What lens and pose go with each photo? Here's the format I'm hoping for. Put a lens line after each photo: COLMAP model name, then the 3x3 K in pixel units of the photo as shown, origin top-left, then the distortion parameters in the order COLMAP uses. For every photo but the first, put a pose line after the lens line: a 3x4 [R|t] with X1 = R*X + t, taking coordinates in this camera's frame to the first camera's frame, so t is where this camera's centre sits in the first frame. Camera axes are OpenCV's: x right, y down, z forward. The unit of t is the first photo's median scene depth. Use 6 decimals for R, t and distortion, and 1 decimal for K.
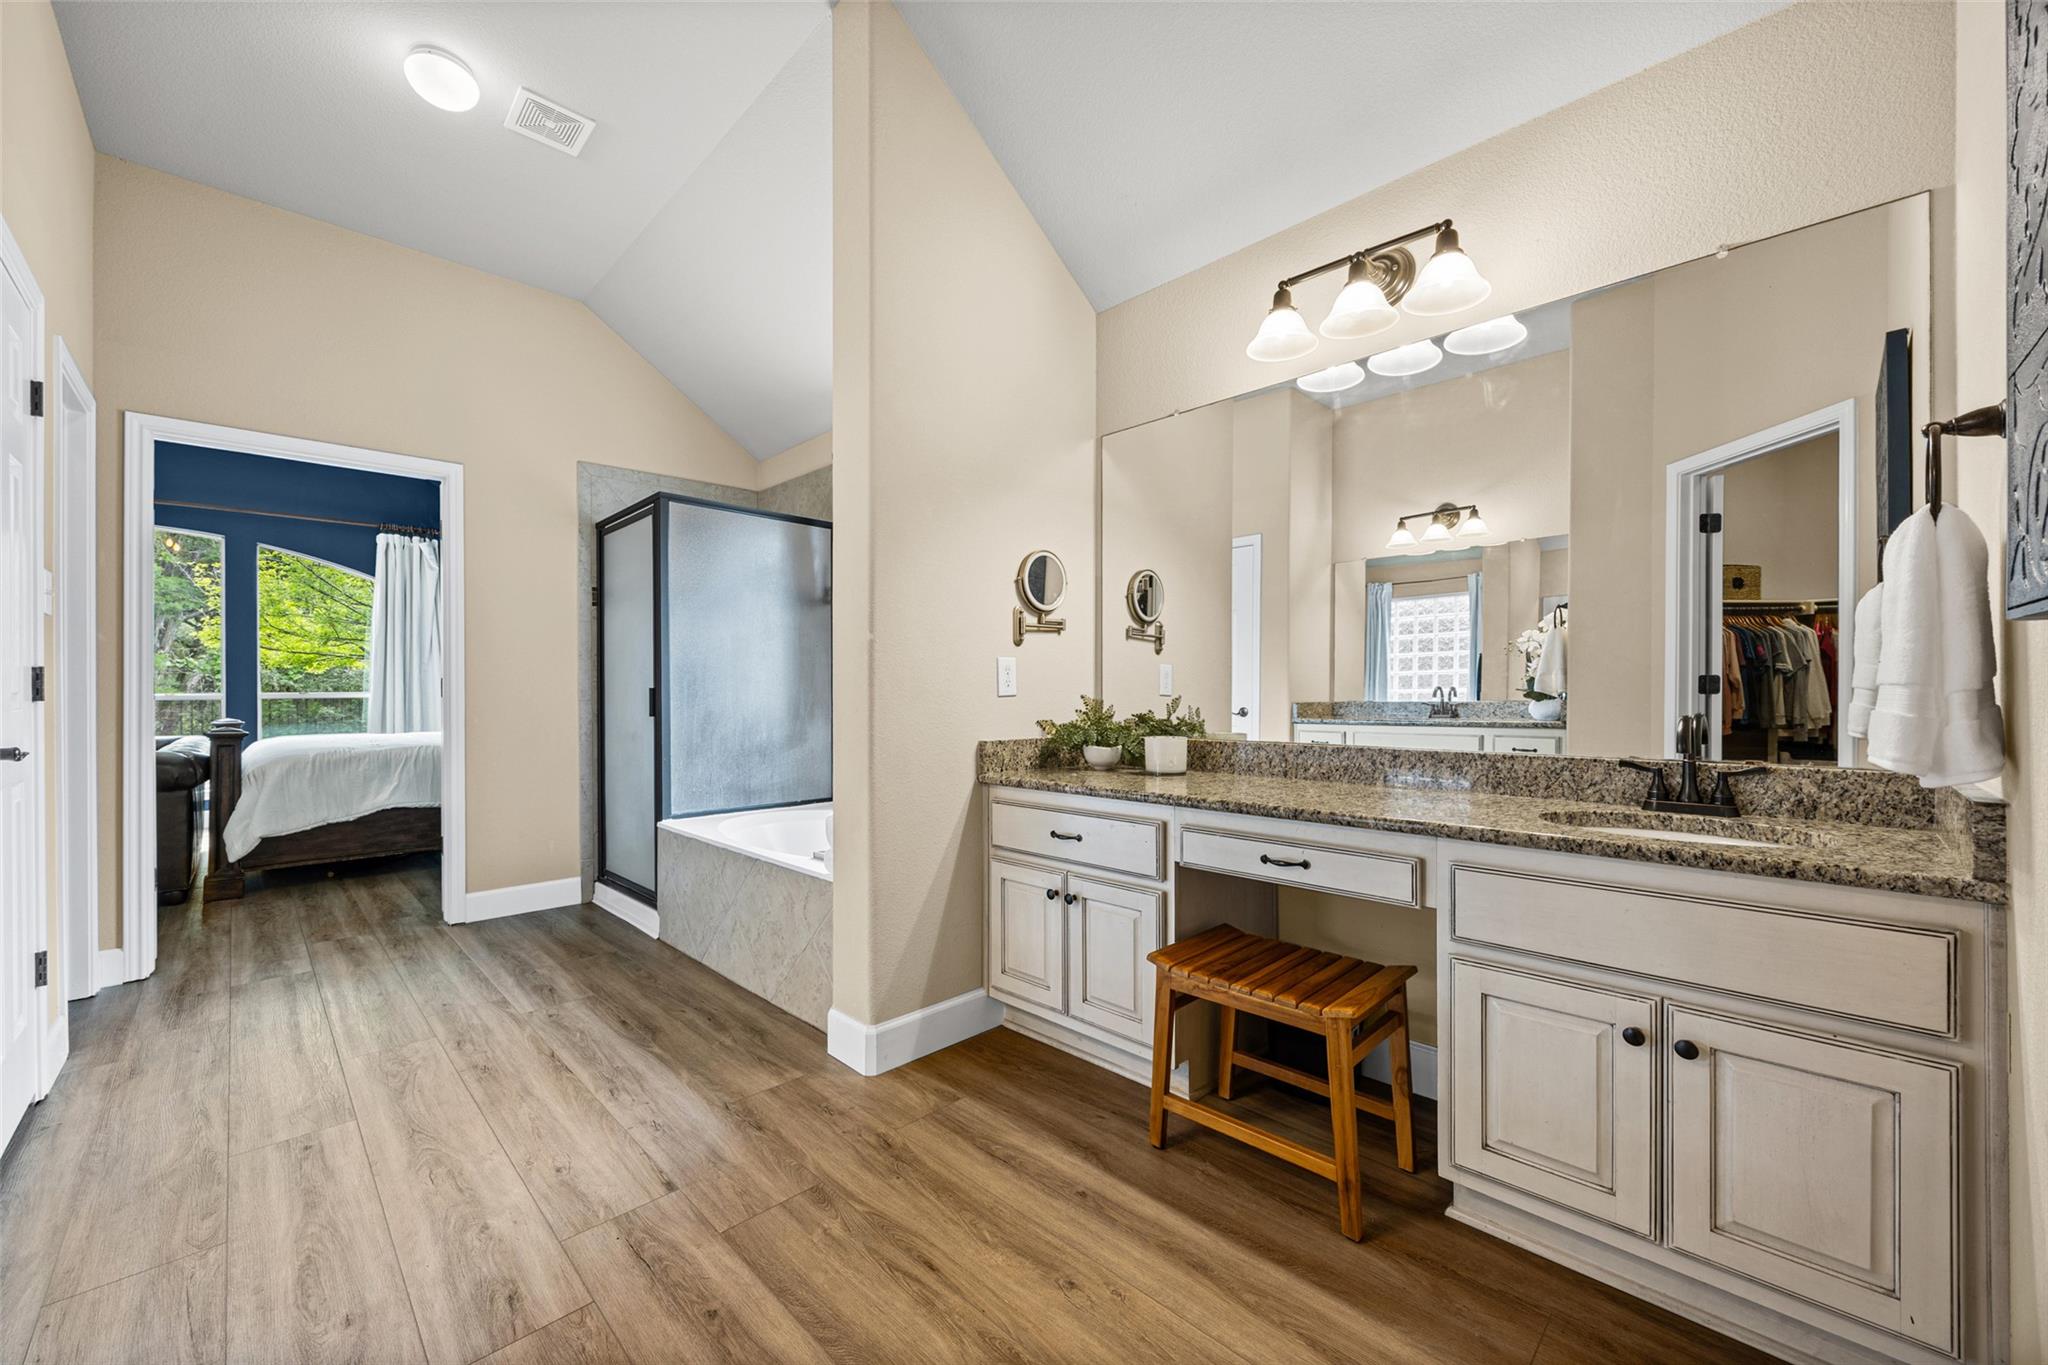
lens RADIAL K [[786.8, 0, 1025.2], [0, 786.8, 684.4], [0, 0, 1]] dist [-0.000096, -0.000153]
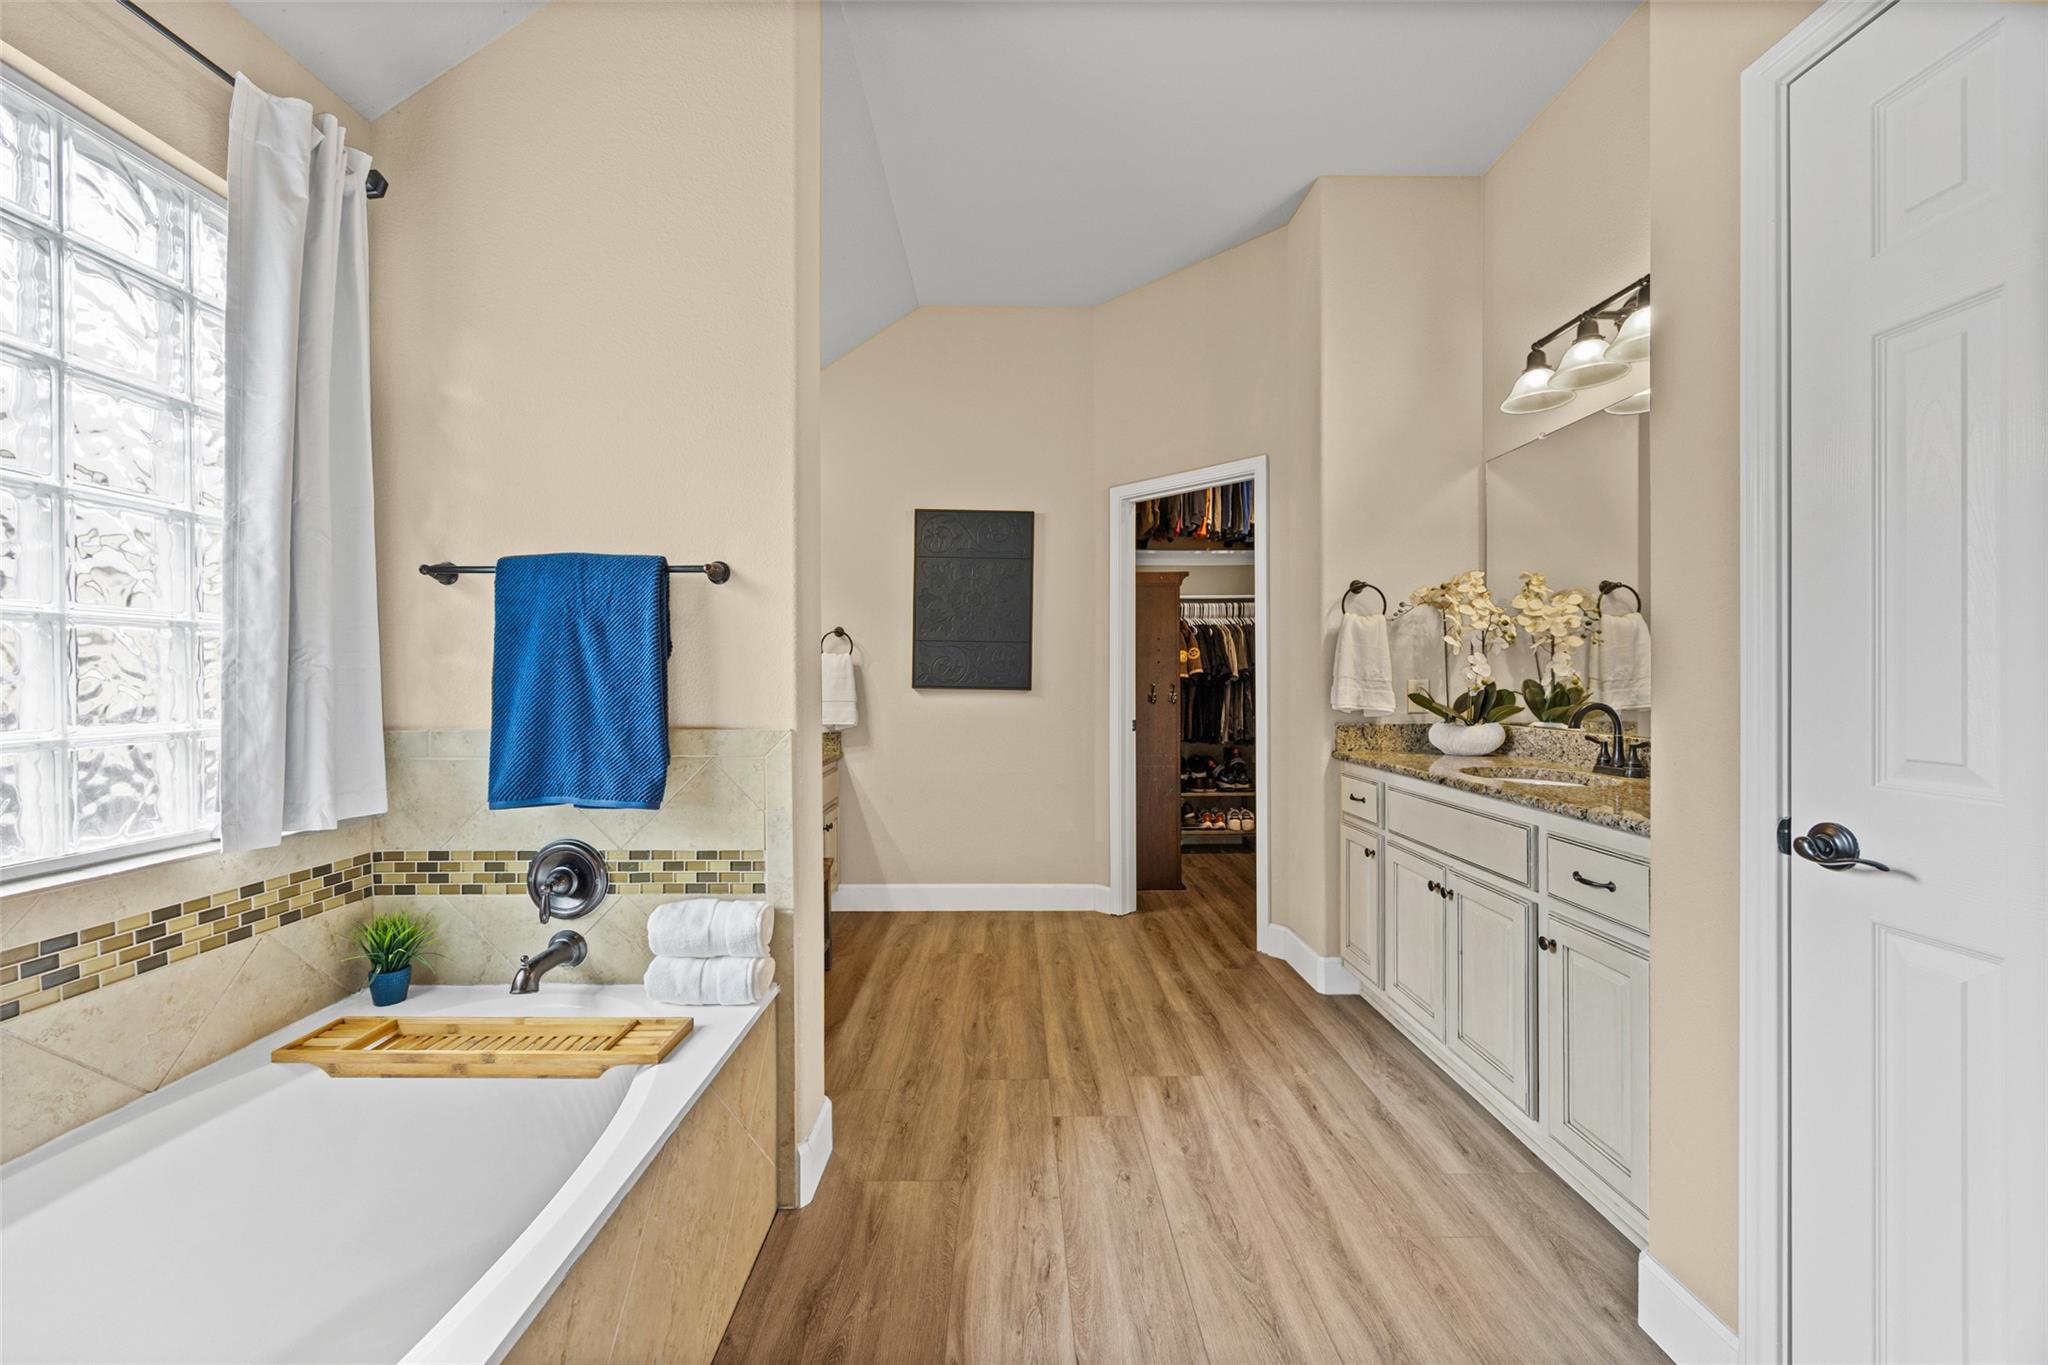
lens RADIAL K [[786.8, 0, 1022.6], [0, 786.8, 686.5], [0, 0, 1]] dist [-0.000096, -0.000153]
pose [[-0.716307, 0.005627, 0.697763, -1.295346], [0.004020, 0.999984, -0.003937, -0.038028], [-0.697774, -0.000015, -0.716318, 1.948963]]
